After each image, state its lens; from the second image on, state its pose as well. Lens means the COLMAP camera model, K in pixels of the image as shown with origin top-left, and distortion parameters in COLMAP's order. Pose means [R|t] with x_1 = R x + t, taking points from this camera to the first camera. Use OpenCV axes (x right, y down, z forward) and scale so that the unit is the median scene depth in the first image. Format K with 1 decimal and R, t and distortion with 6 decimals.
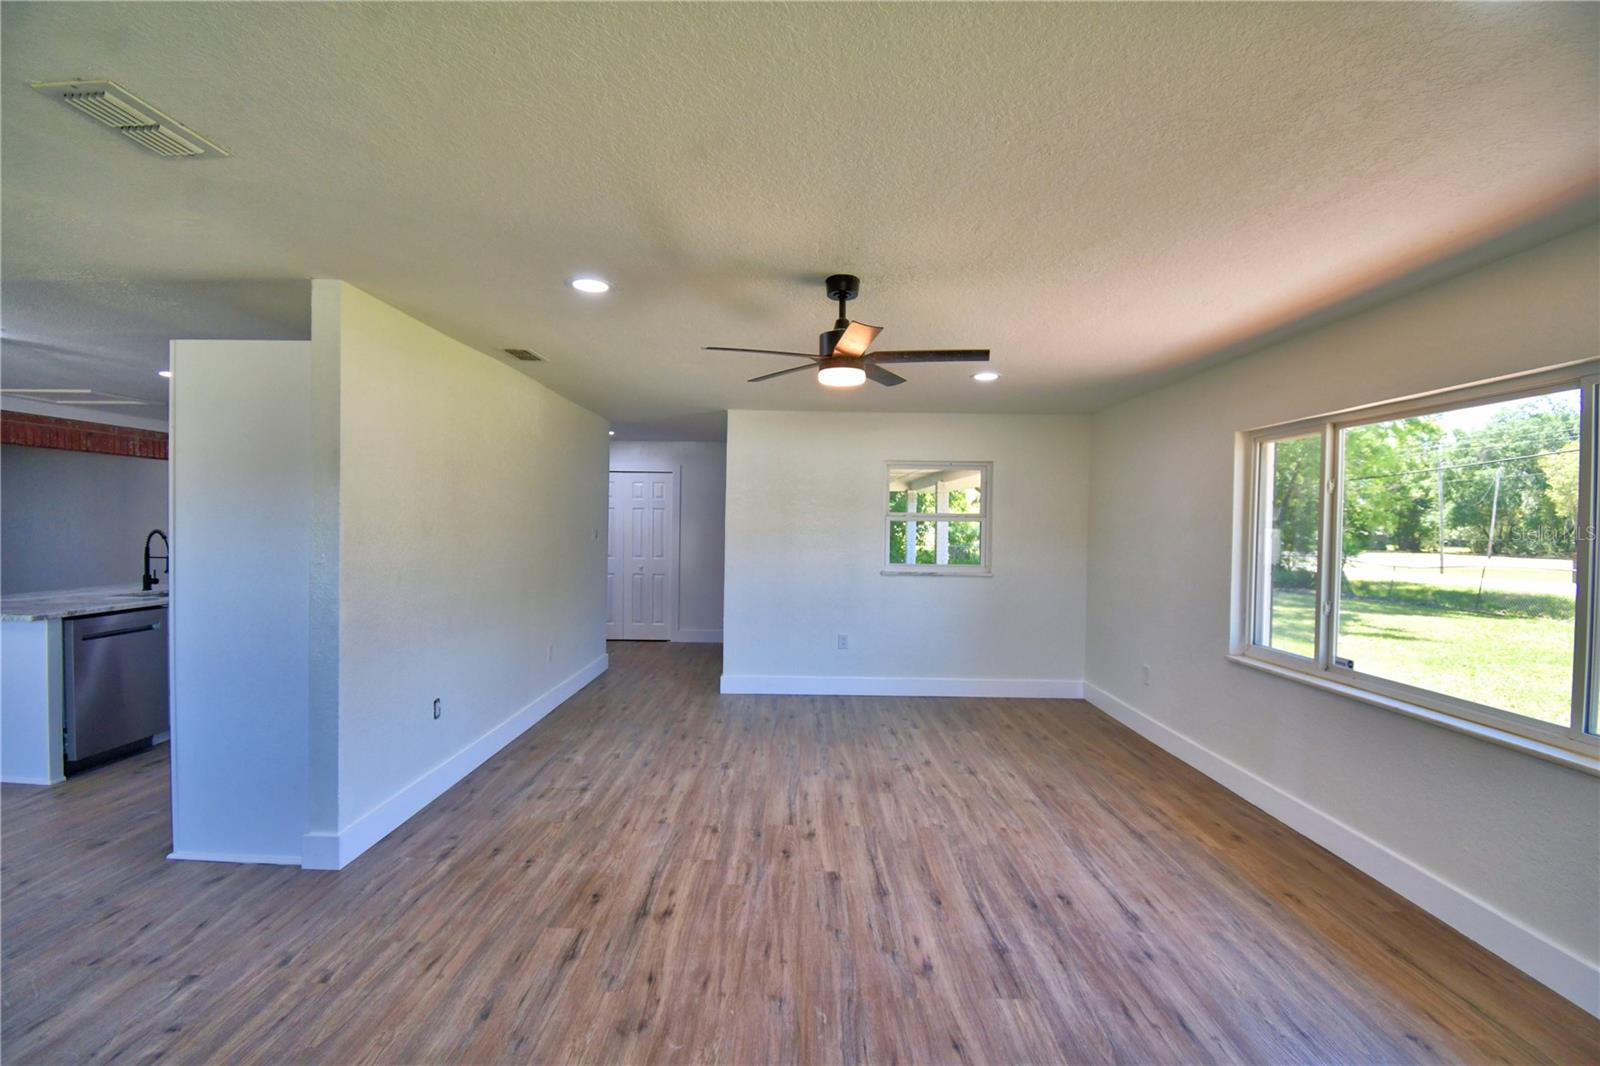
lens RADIAL K [[699.4, 0, 794.5], [0, 699.4, 531.9], [0, 0, 1]] dist [0.021732, -0.026593]
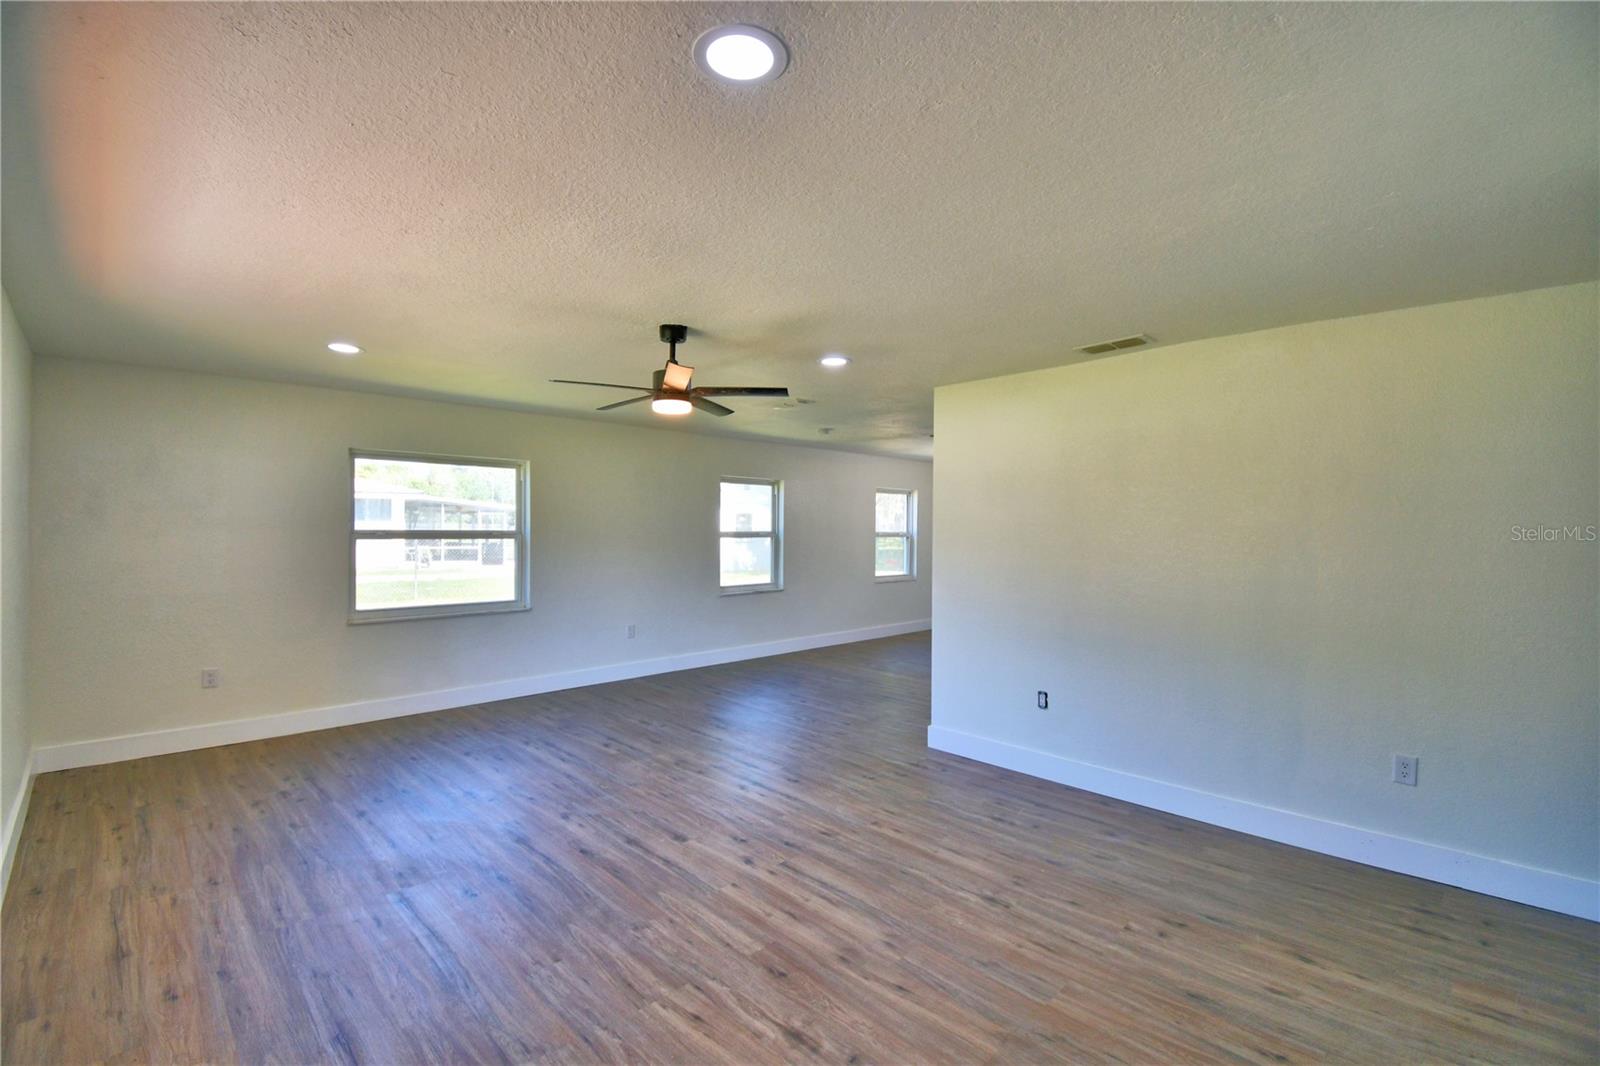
lens RADIAL K [[699.4, 0, 794.5], [0, 699.4, 531.9], [0, 0, 1]] dist [0.021732, -0.026593]
pose [[-0.708393, -0.020219, -0.705528, 0.651702], [-0.028315, 0.999599, -0.000216, -0.008644], [0.705250, 0.019824, -0.708682, 1.705183]]
